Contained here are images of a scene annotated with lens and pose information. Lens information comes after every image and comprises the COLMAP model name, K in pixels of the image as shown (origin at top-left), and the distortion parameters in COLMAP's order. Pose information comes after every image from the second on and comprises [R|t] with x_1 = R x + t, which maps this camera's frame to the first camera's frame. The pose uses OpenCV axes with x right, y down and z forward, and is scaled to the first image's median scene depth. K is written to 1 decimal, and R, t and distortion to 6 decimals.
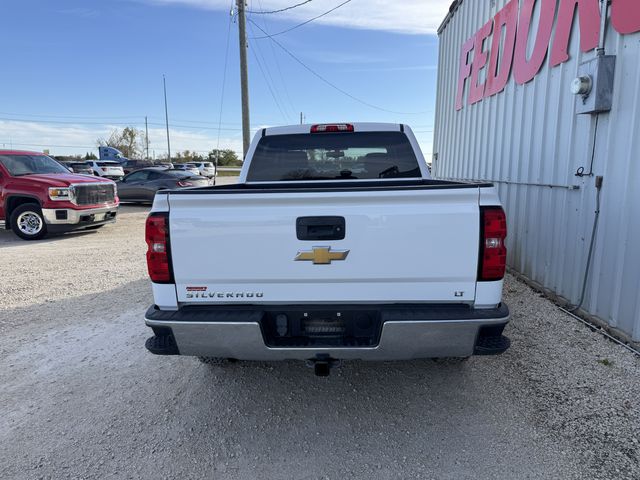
lens RADIAL K [[446.4, 0, 317.4], [0, 446.4, 238.4], [0, 0, 1]] dist [0.070421, -0.100715]
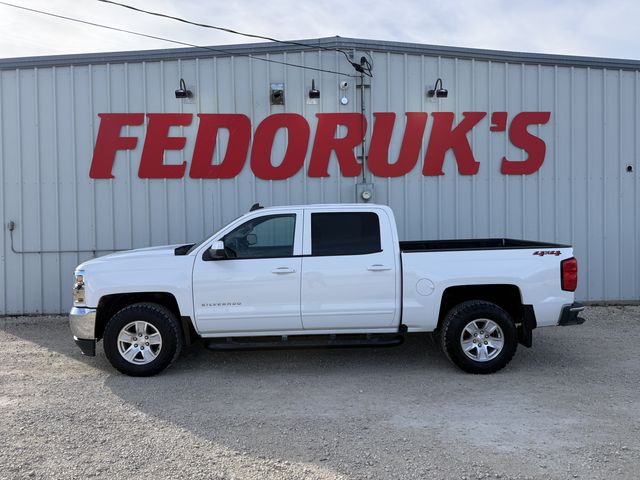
lens RADIAL K [[446.4, 0, 317.4], [0, 446.4, 238.4], [0, 0, 1]] dist [0.070421, -0.100715]
pose [[-0.075927, -0.021172, 0.996889, -1.588145], [0.174749, 0.984019, 0.034208, -0.280531], [-0.981681, 0.176802, -0.071013, 1.551428]]
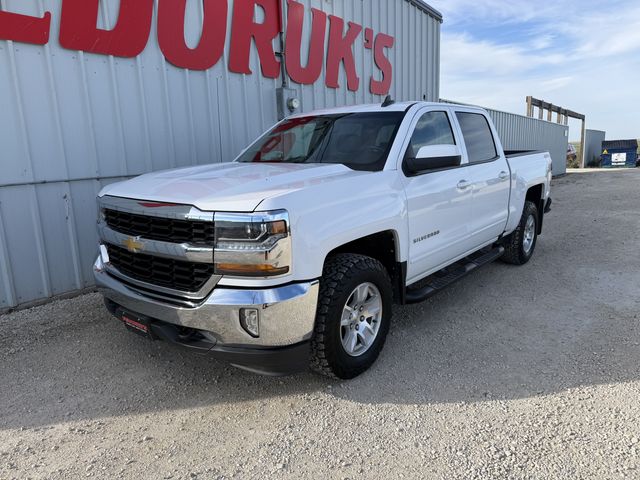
lens RADIAL K [[446.4, 0, 317.4], [0, 446.4, 238.4], [0, 0, 1]] dist [0.070421, -0.100715]
pose [[-0.803232, -0.082172, 0.589972, -0.590495], [0.132271, 0.941107, 0.311163, -0.415511], [-0.580795, 0.327972, -0.745058, 2.636632]]
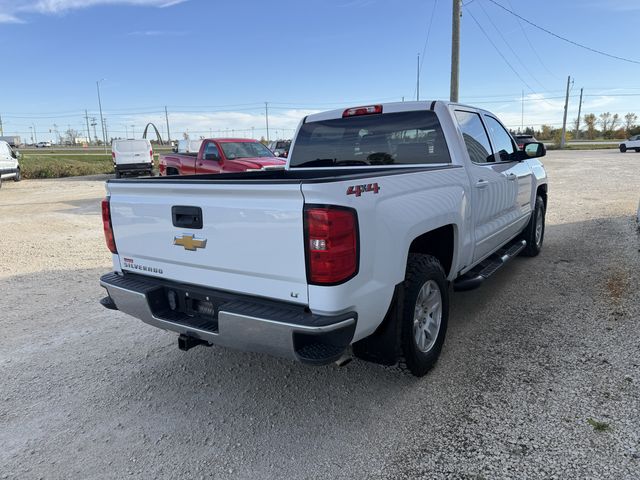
lens RADIAL K [[440.2, 0, 313.7], [0, 440.2, 240.3], [0, 0, 1]] dist [0.114520, -0.201030]
pose [[0.851498, 0.084763, -0.517461, 0.541360], [-0.056284, 0.995921, 0.070520, -0.038984], [0.521328, -0.030923, 0.852796, 0.153893]]
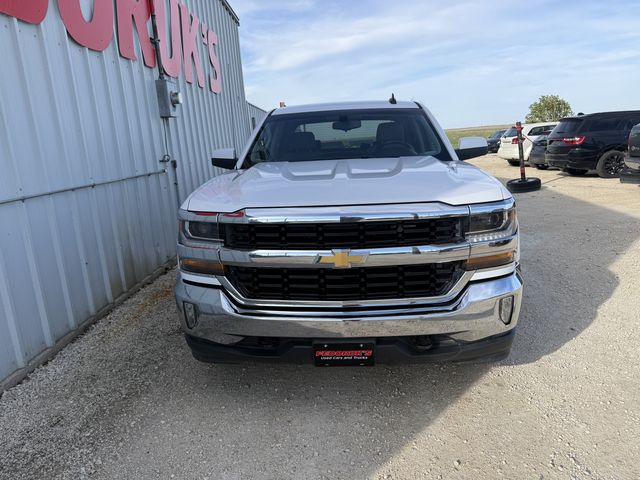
lens RADIAL K [[452.9, 0, 320.0], [0, 452.9, 240.0], [0, 0, 1]] dist [-0.000737, -0.003693]
pose [[-0.997730, 0.062888, 0.024099, 0.116282], [0.067343, 0.927503, 0.367701, -0.468516], [0.000772, 0.368489, -0.929632, 2.827531]]
